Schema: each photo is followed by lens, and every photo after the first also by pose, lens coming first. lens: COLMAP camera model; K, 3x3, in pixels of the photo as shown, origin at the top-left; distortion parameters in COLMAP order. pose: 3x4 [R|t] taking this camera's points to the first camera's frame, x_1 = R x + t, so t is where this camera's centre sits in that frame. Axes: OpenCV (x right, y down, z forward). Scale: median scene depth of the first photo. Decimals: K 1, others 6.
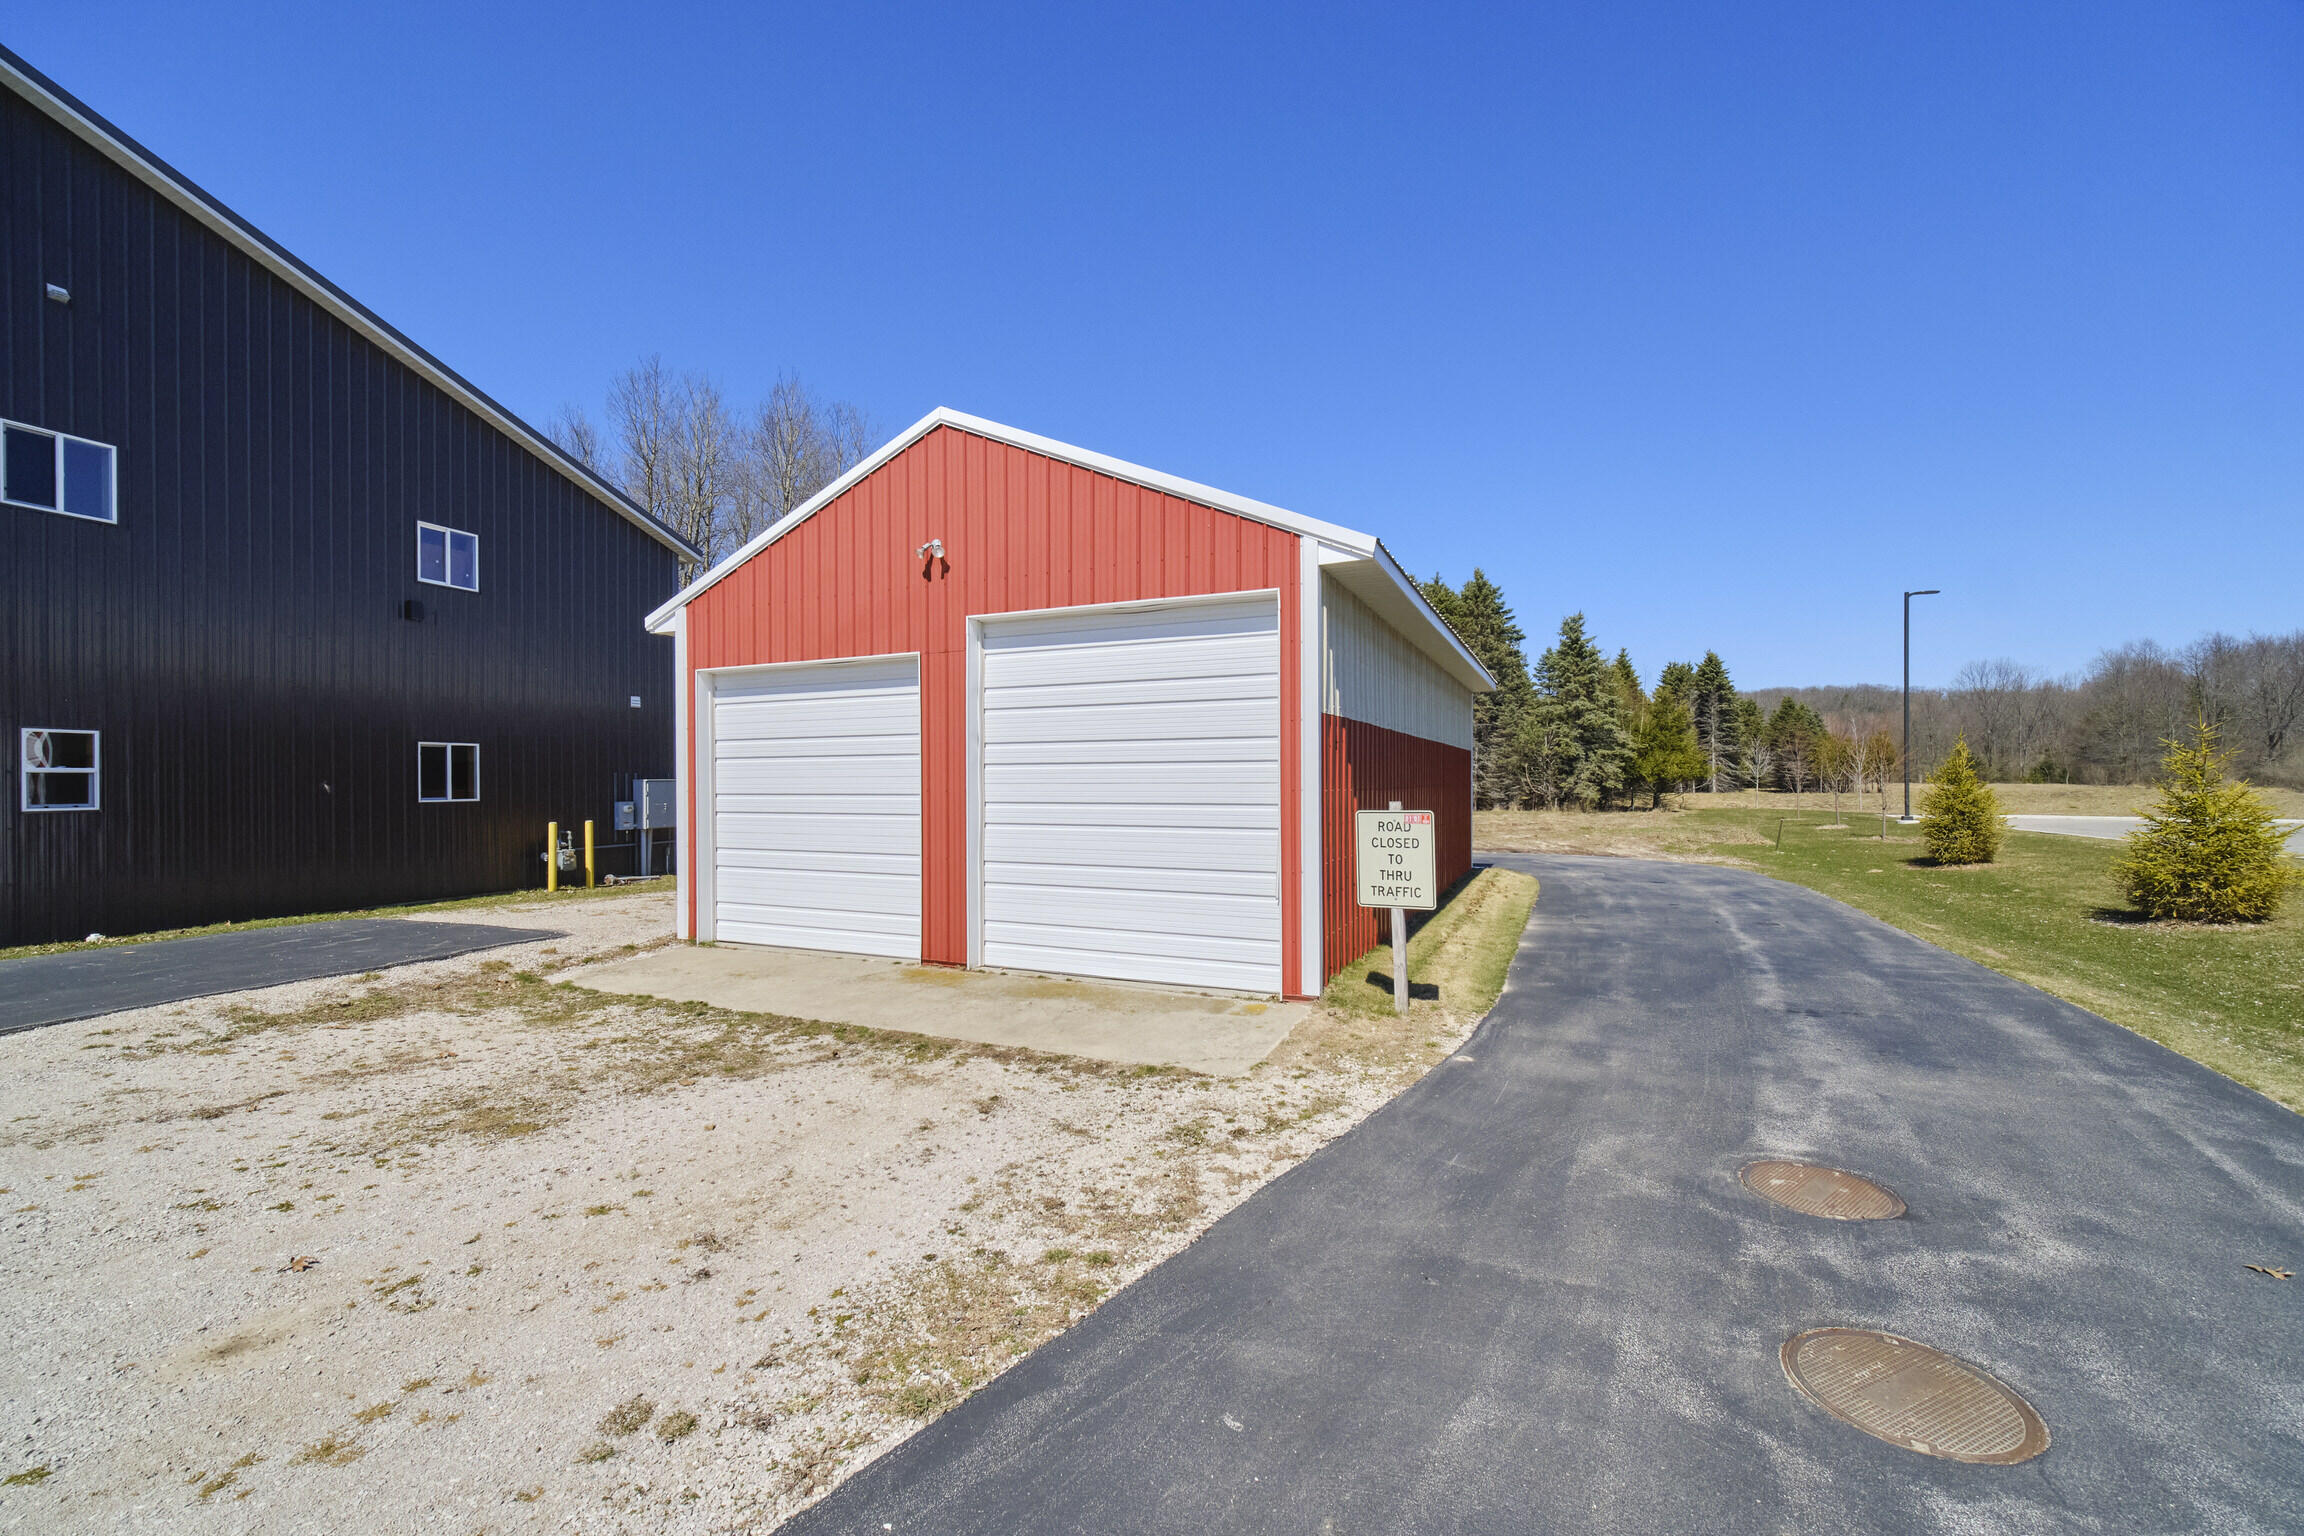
lens RADIAL K [[933.4, 0, 1158.8], [0, 933.4, 775.0], [0, 0, 1]] dist [-0.001194, 0.000735]
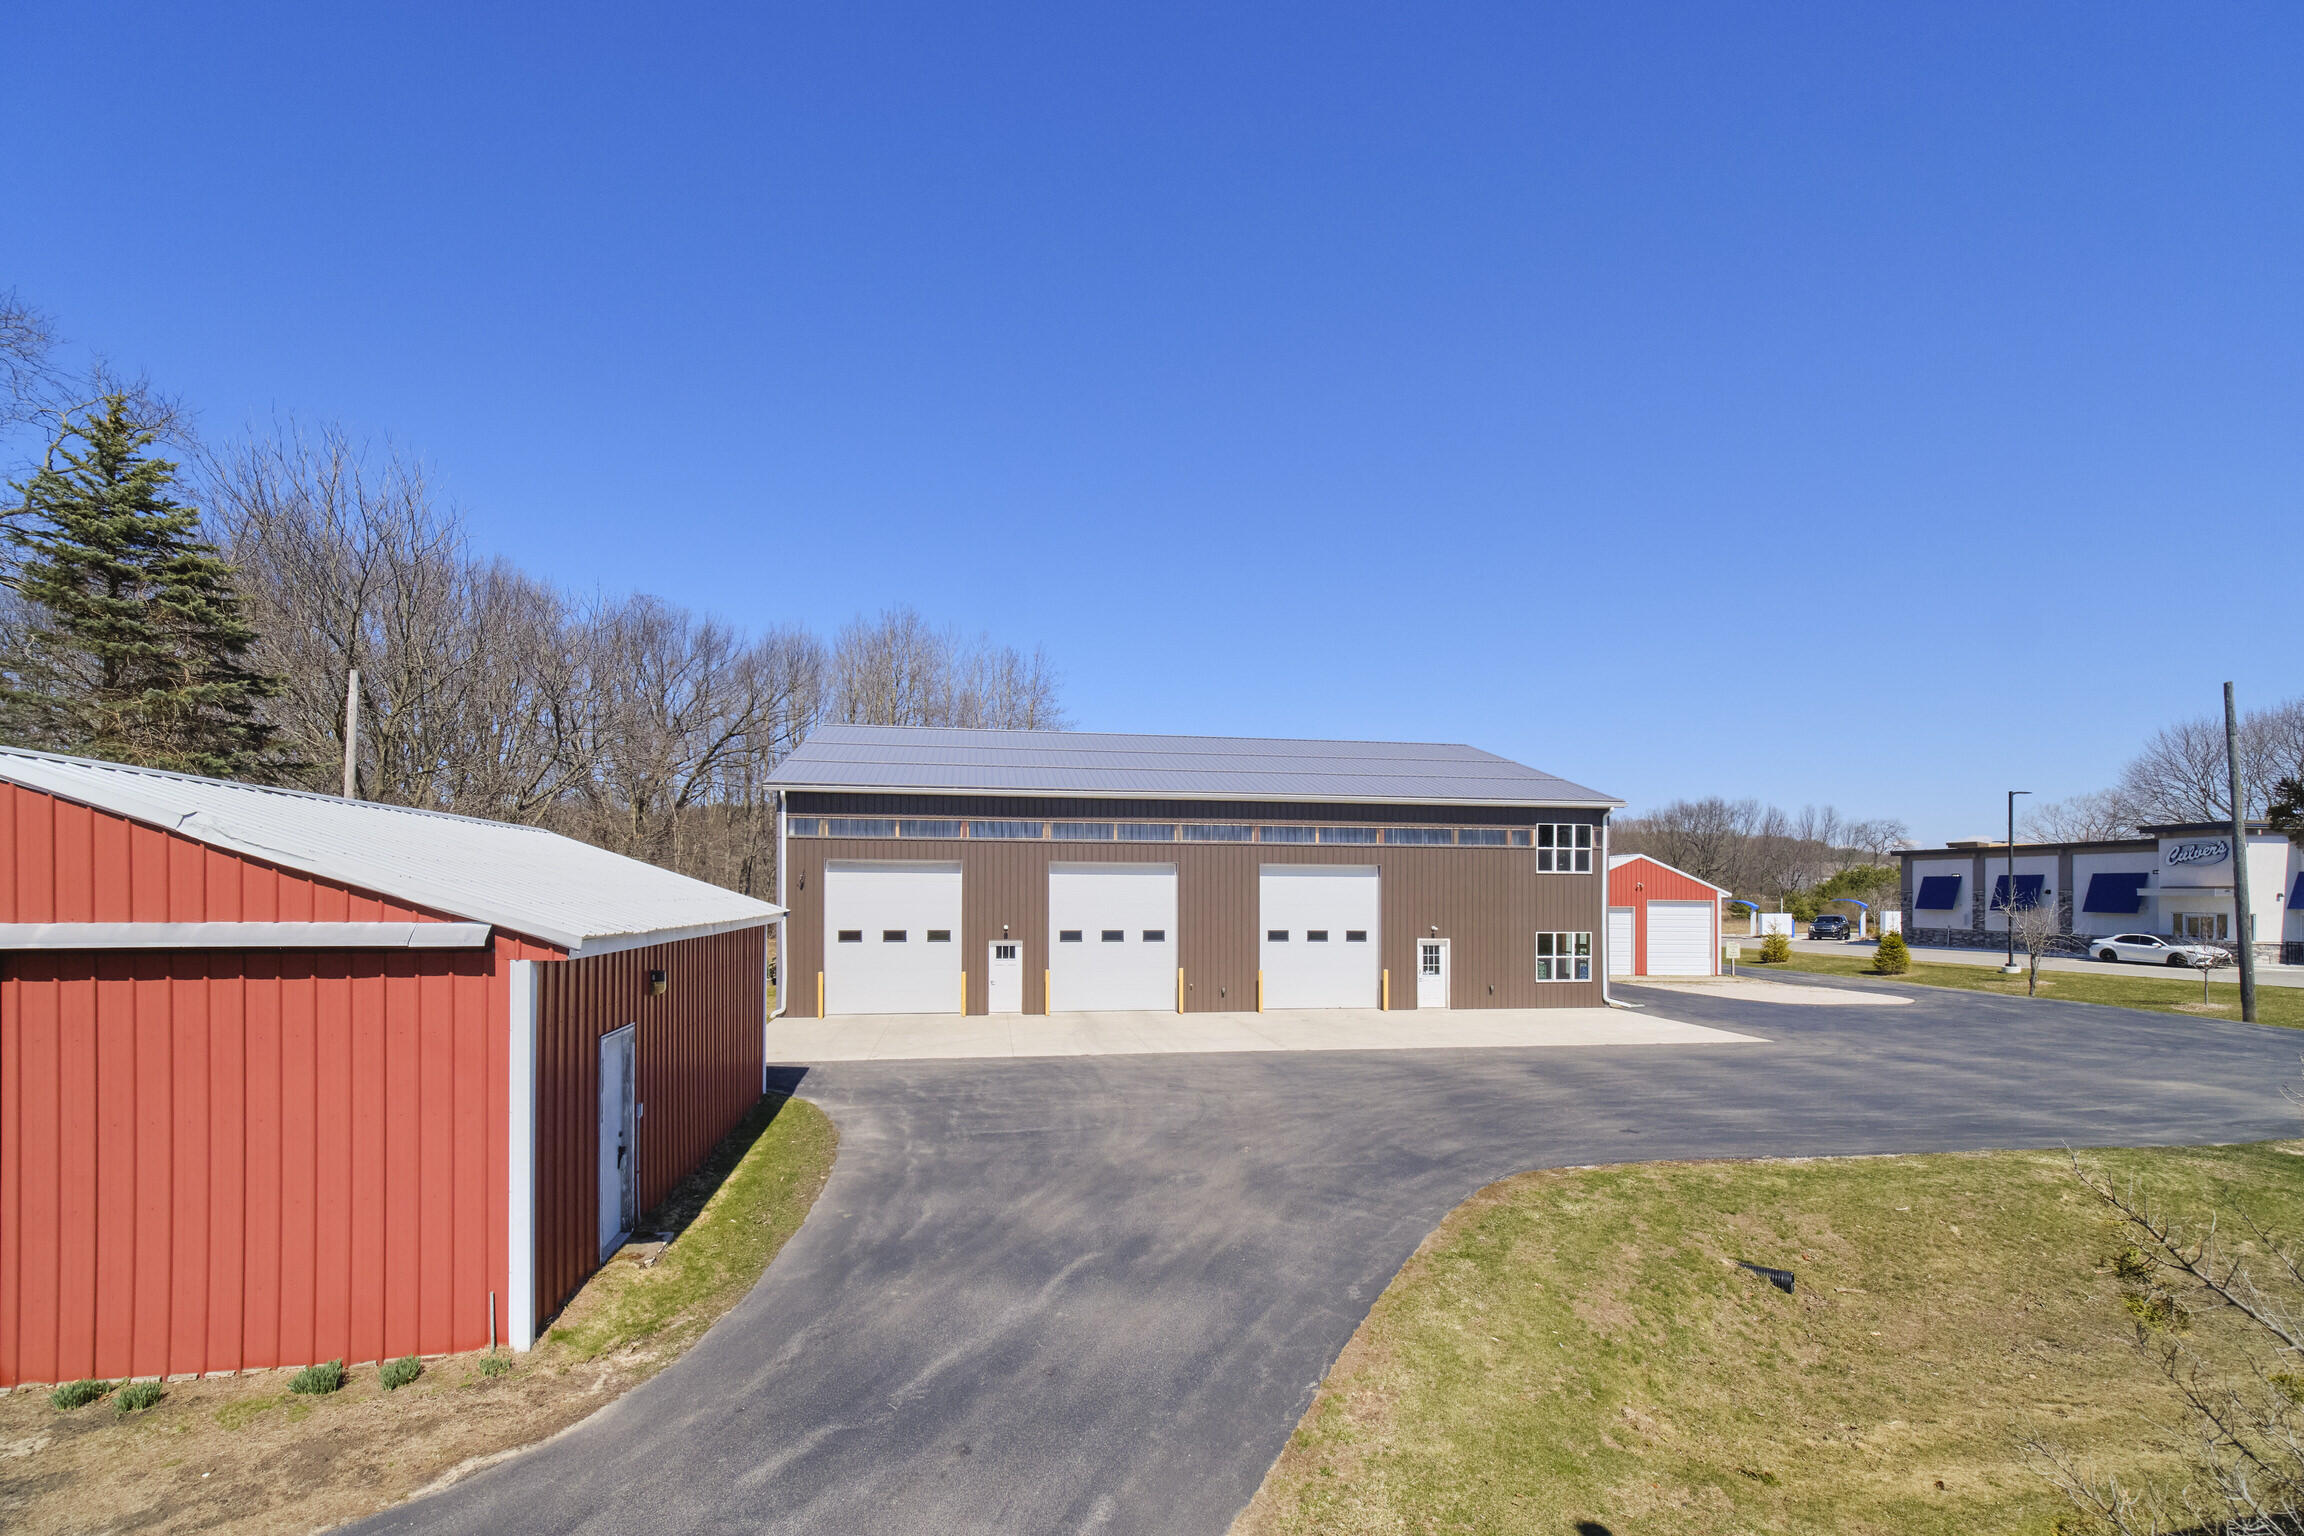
lens RADIAL K [[943.5, 0, 1118.5], [0, 943.5, 892.2], [0, 0, 1]] dist [-0.001234, -0.000242]
pose [[0.892424, 0.011839, 0.451042, -2.587697], [-0.014497, 0.999892, 0.002440, -0.100924], [-0.450964, -0.008716, 0.892500, -1.112674]]
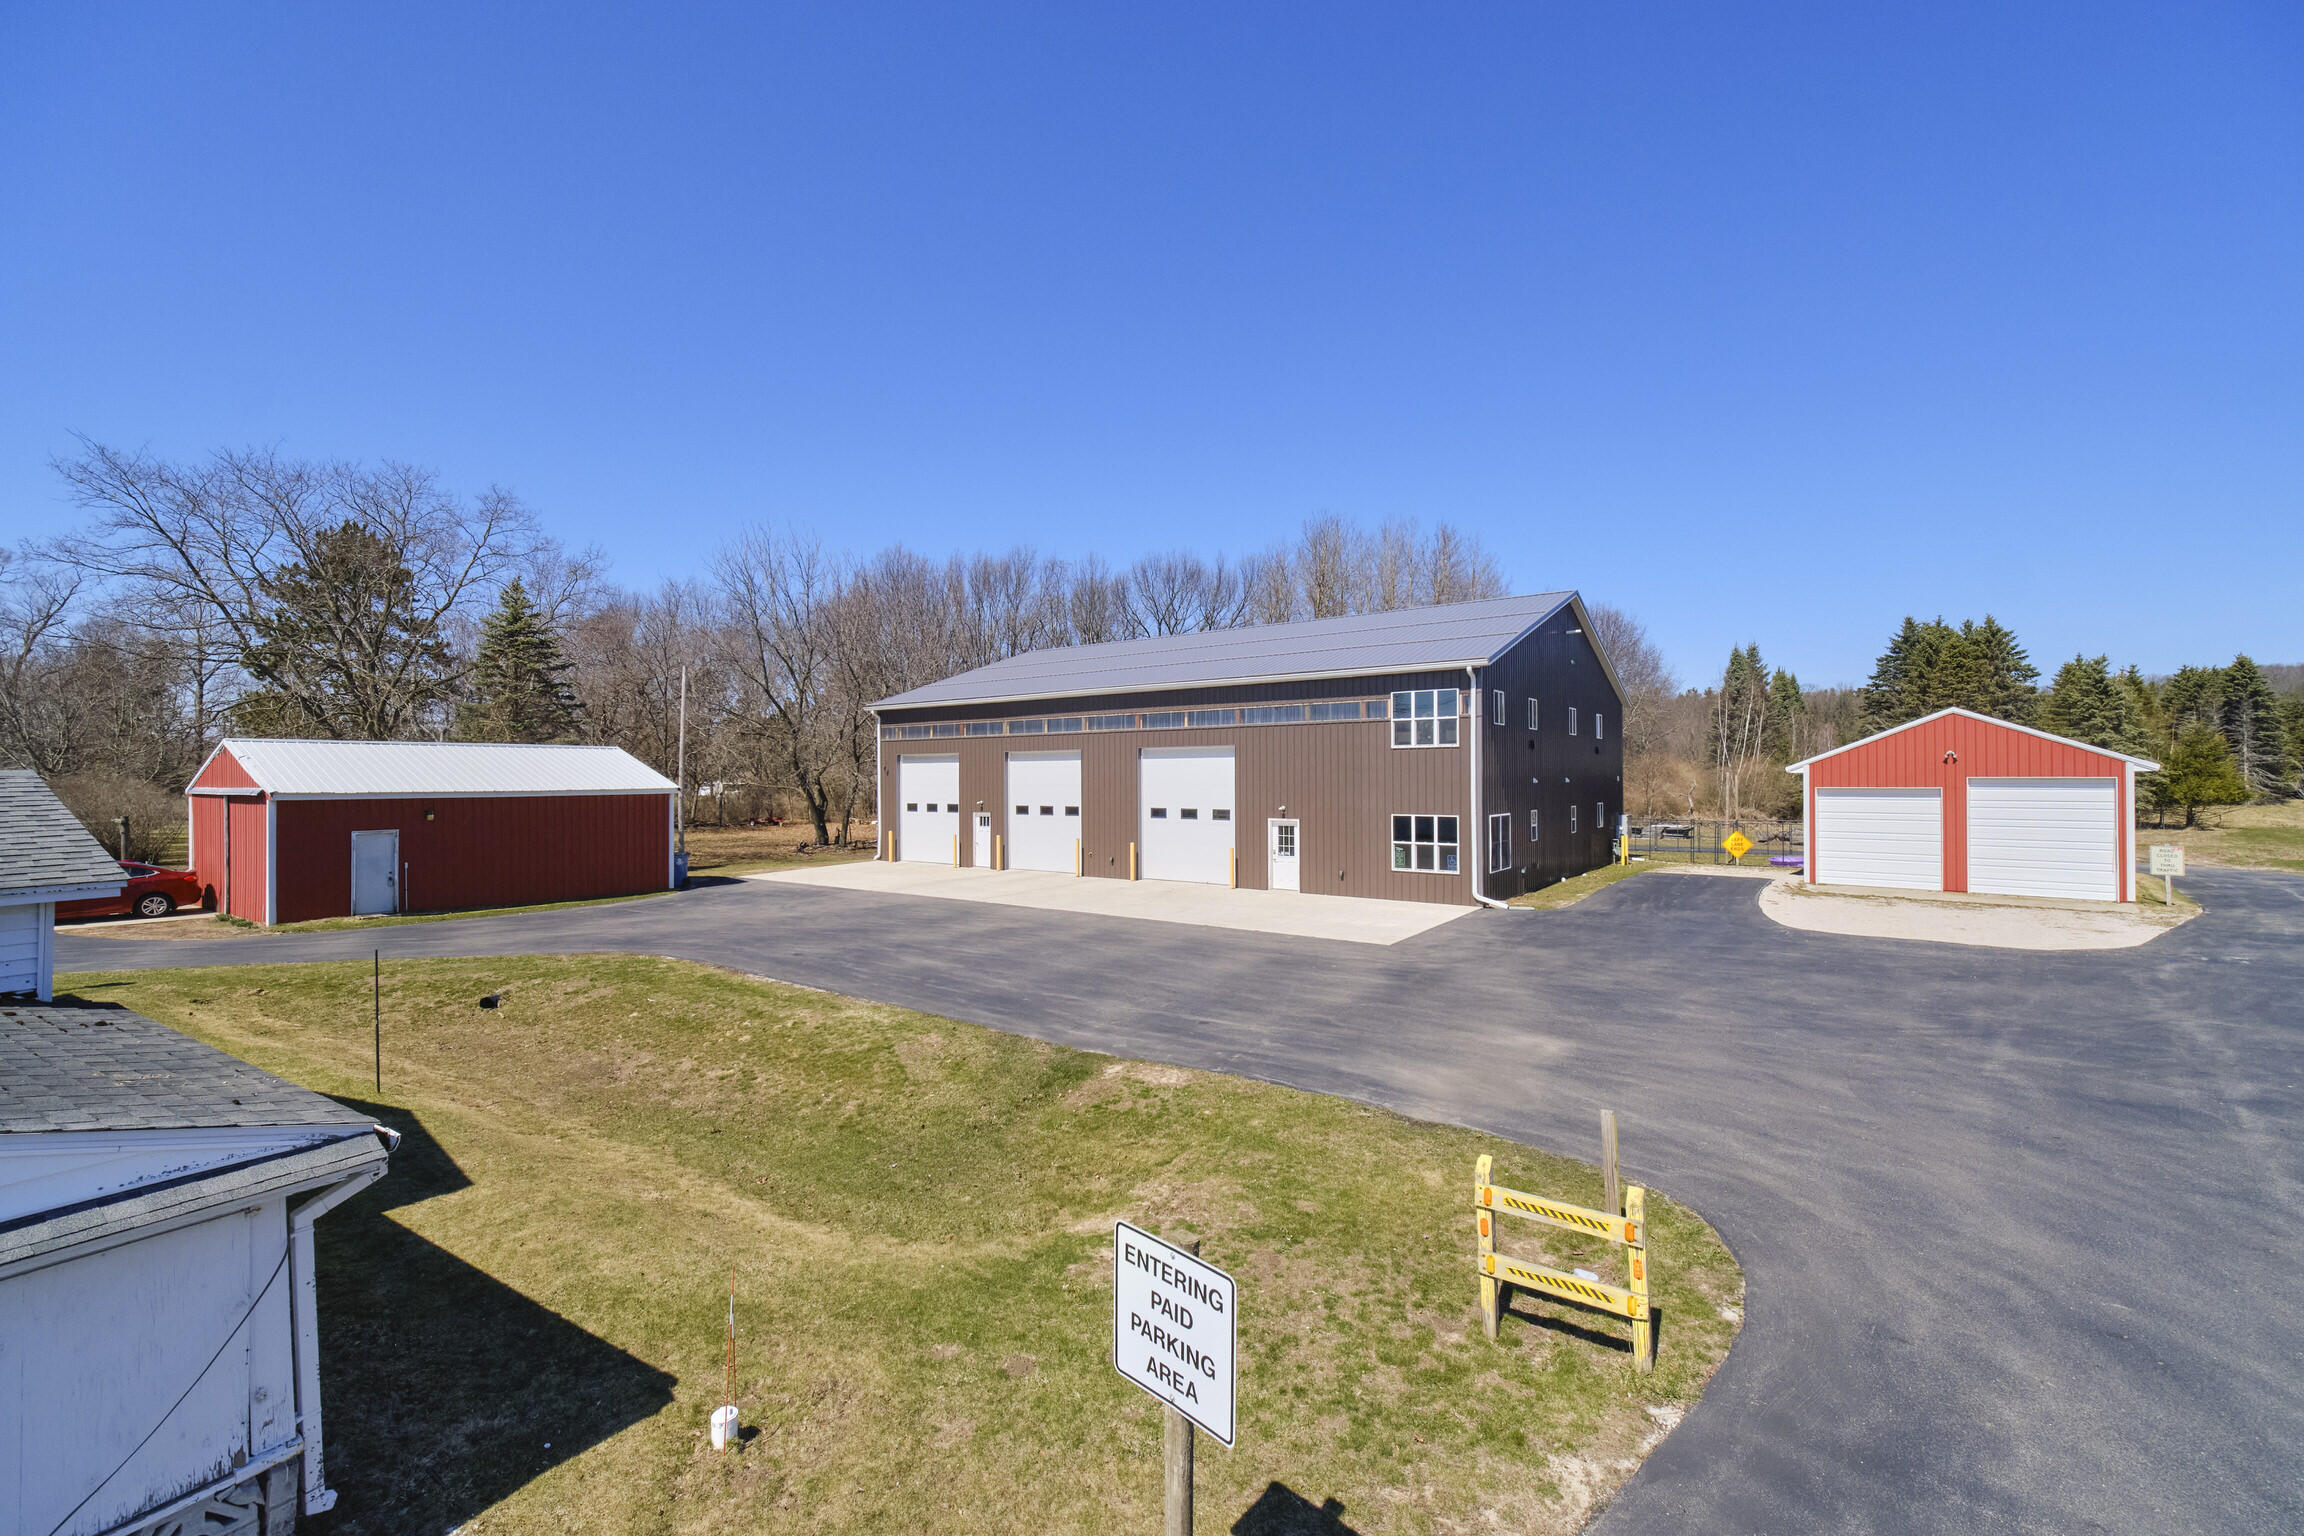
lens RADIAL K [[946.5, 0, 1161.2], [0, 946.5, 769.9], [0, 0, 1]] dist [-0.000600, -0.000041]
pose [[0.952216, -0.000630, -0.305424, -0.973073], [0.000765, 1.000000, 0.000321, -0.108539], [0.305423, -0.000539, 0.952217, -1.513645]]
